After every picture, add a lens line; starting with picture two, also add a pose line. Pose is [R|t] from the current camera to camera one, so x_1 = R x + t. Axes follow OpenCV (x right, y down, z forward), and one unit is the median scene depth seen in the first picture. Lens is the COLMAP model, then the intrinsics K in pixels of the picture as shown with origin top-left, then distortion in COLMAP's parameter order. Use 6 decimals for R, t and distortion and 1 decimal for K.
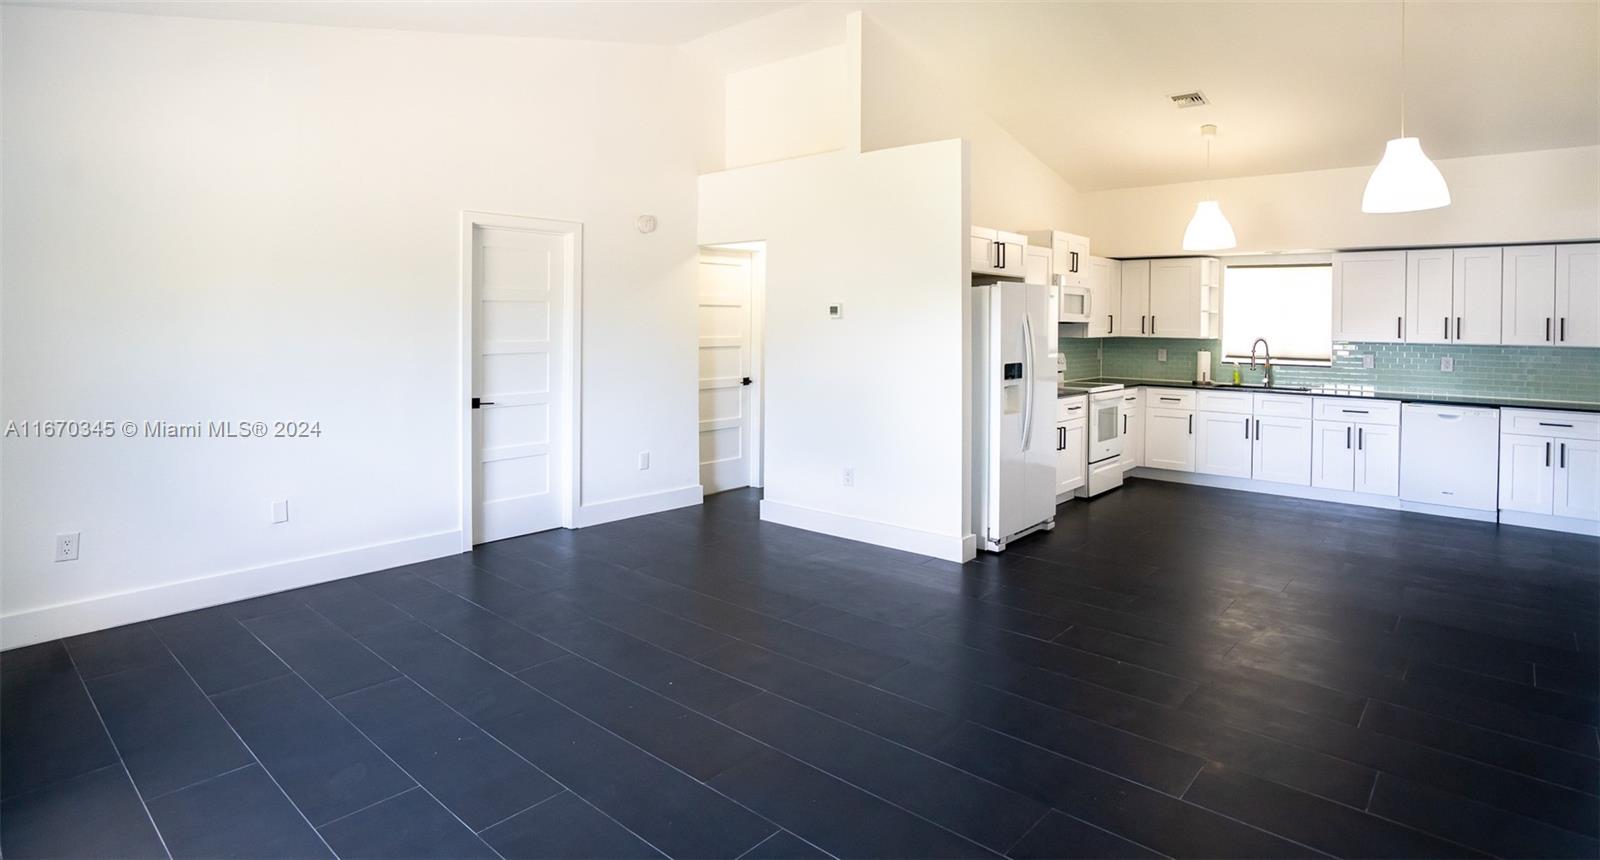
lens RADIAL K [[799.0, 0, 864.9], [0, 799.0, 326.9], [0, 0, 1]] dist [-0.004118, 0.005187]
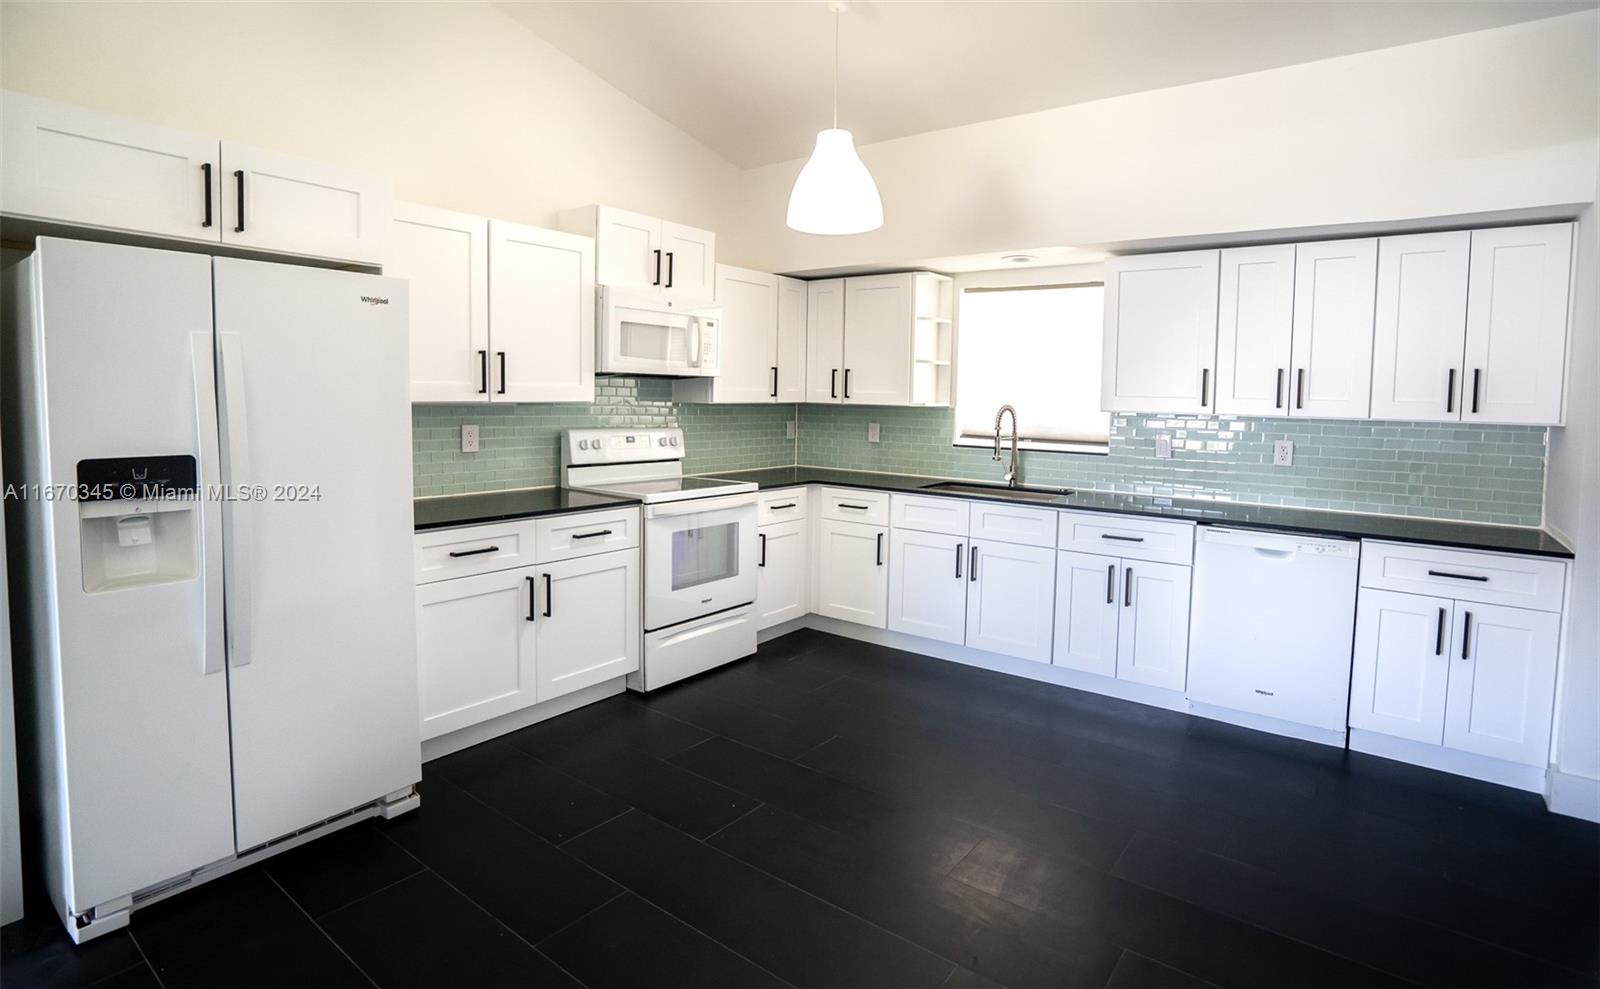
lens RADIAL K [[781.1, 0, 857.5], [0, 781.1, 437.4], [0, 0, 1]] dist [-0.032907, 0.007105]
pose [[0.998110, 0.005030, 0.061240, 0.390967], [-0.007998, 0.998800, 0.048314, 0.011216], [-0.060924, -0.048713, 0.996953, 0.466921]]
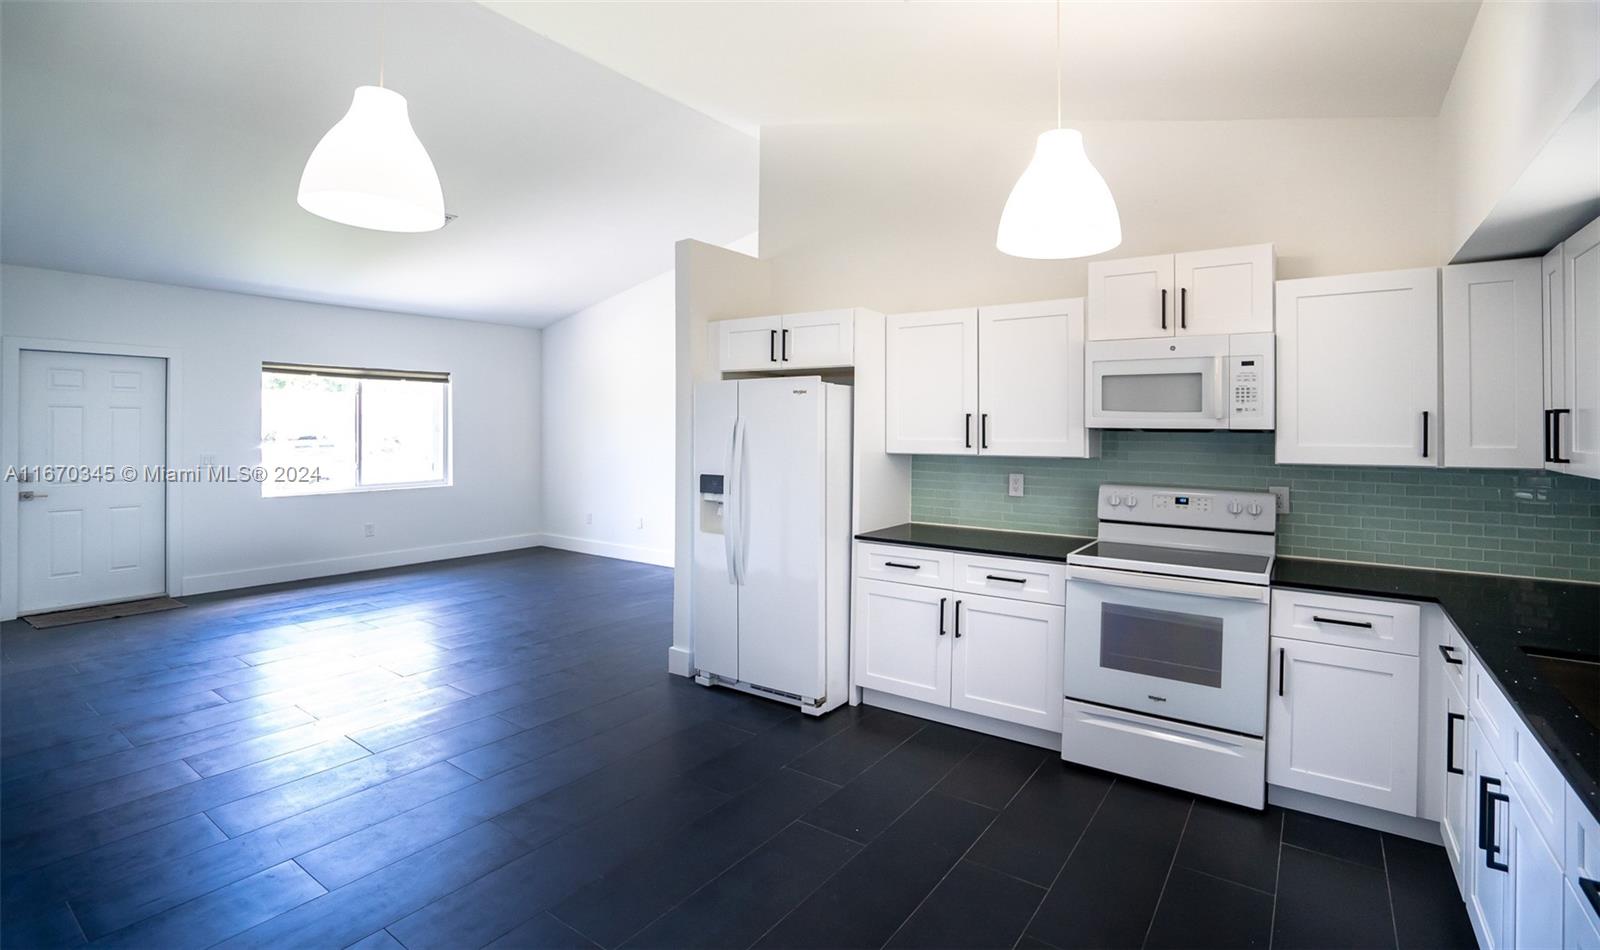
lens RADIAL K [[750.8, 0, 801.5], [0, 750.8, 425.8], [0, 0, 1]] dist [-0.036314, 0.010965]
pose [[0.063630, -0.012641, -0.997893, 0.757579], [-0.013147, 0.999822, -0.013503, 0.001702], [0.997887, 0.013979, 0.063453, 0.791342]]
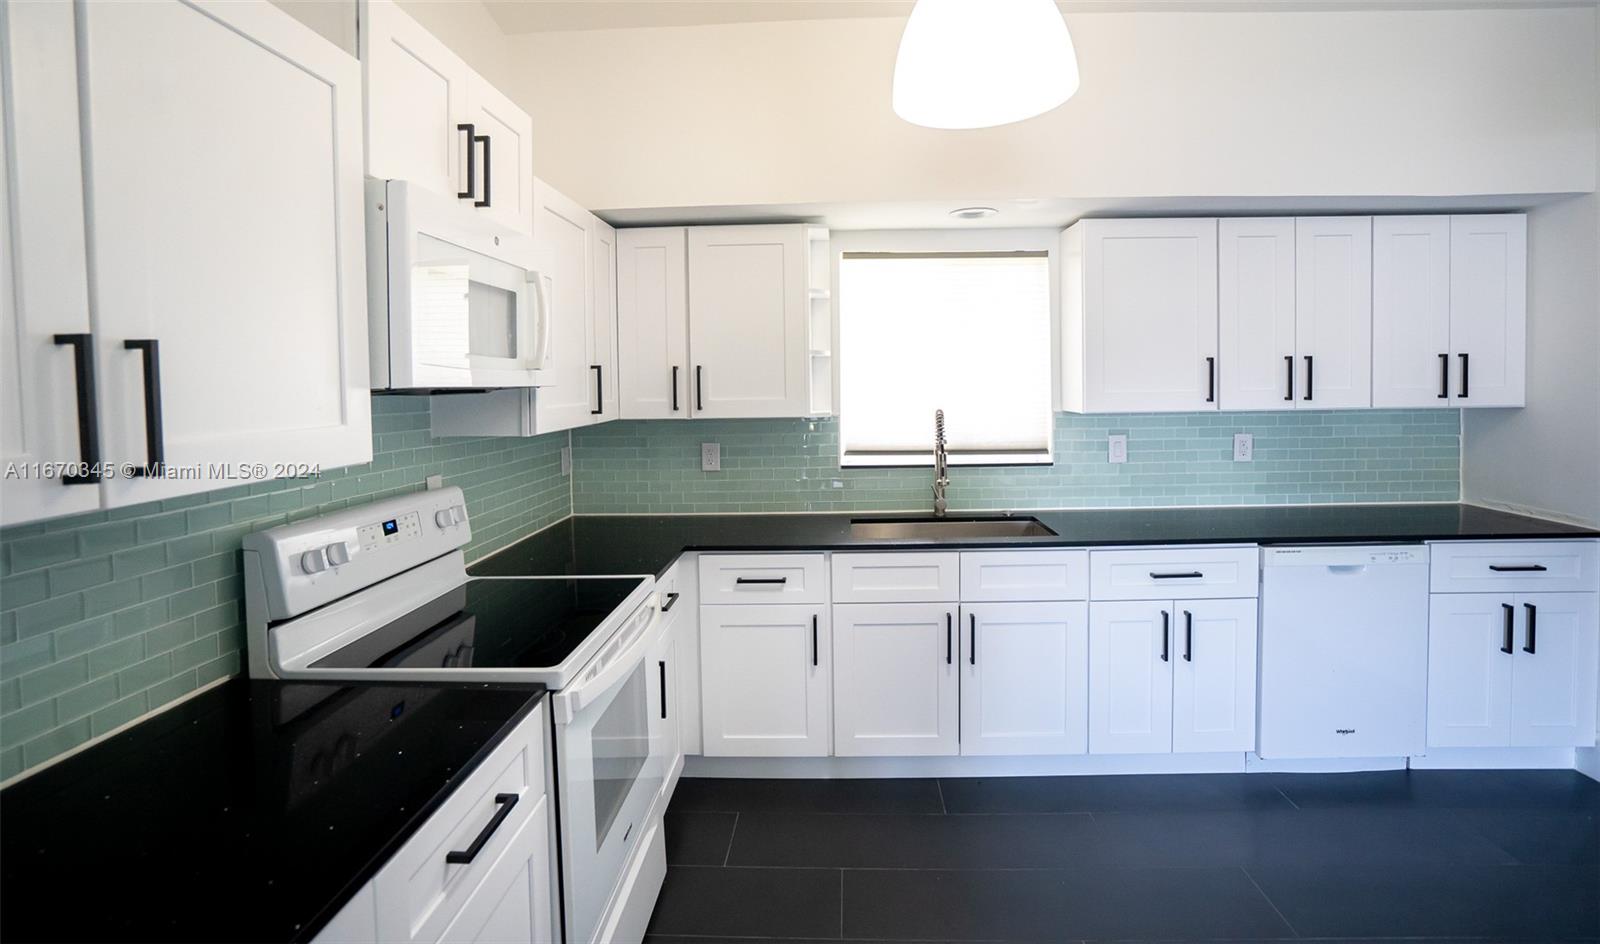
lens RADIAL K [[744.9, 0, 814.2], [0, 744.9, 398.2], [0, 0, 1]] dist [-0.034134, 0.009857]
pose [[0.805895, -0.036516, 0.590932, 0.217734], [0.029151, 0.999333, 0.021998, -0.004758], [-0.591341, -0.000502, 0.806422, 0.779211]]
